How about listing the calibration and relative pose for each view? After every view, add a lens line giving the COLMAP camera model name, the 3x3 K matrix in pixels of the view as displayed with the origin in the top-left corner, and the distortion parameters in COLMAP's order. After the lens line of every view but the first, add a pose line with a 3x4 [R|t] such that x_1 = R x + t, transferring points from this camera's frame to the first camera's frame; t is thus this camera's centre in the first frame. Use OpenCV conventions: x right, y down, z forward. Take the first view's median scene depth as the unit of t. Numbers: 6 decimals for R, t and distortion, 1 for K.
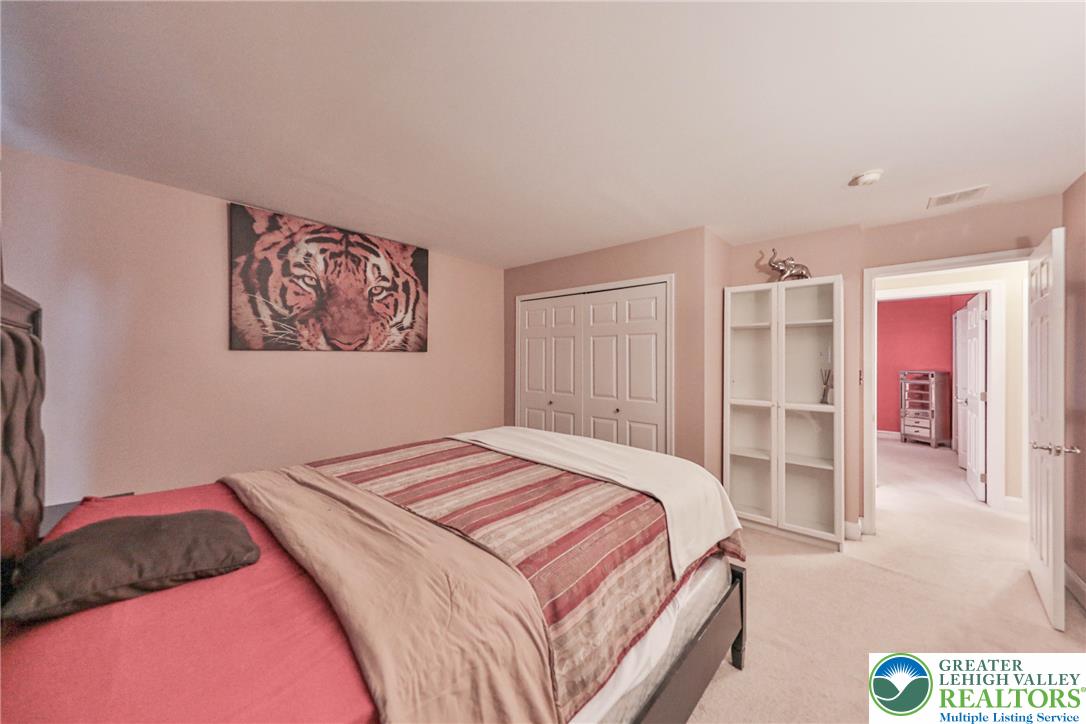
lens RADIAL K [[367.3, 0, 546.0], [0, 367.3, 361.7], [0, 0, 1]] dist [0.017982, -0.006240]
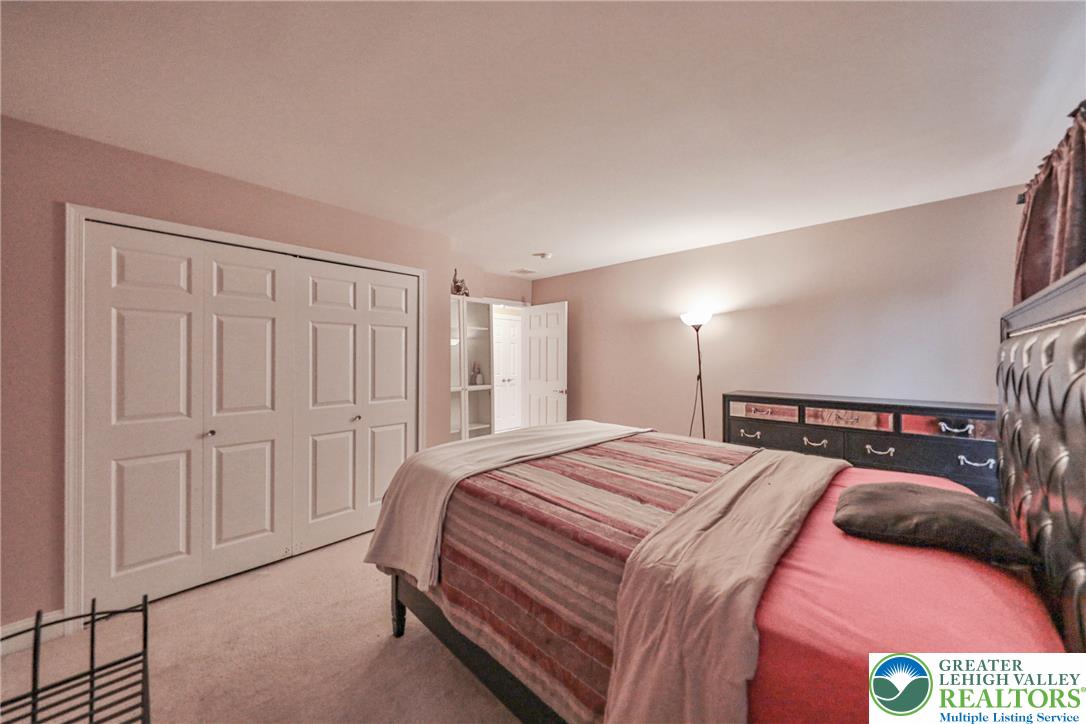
lens RADIAL K [[375.0, 0, 542.4], [0, 375.0, 359.6], [0, 0, 1]] dist [0.017740, -0.006884]
pose [[0.068656, -0.013734, 0.997546, -0.493204], [0.002410, 0.999905, 0.013601, -0.003835], [-0.997637, 0.001470, 0.068682, 0.441714]]
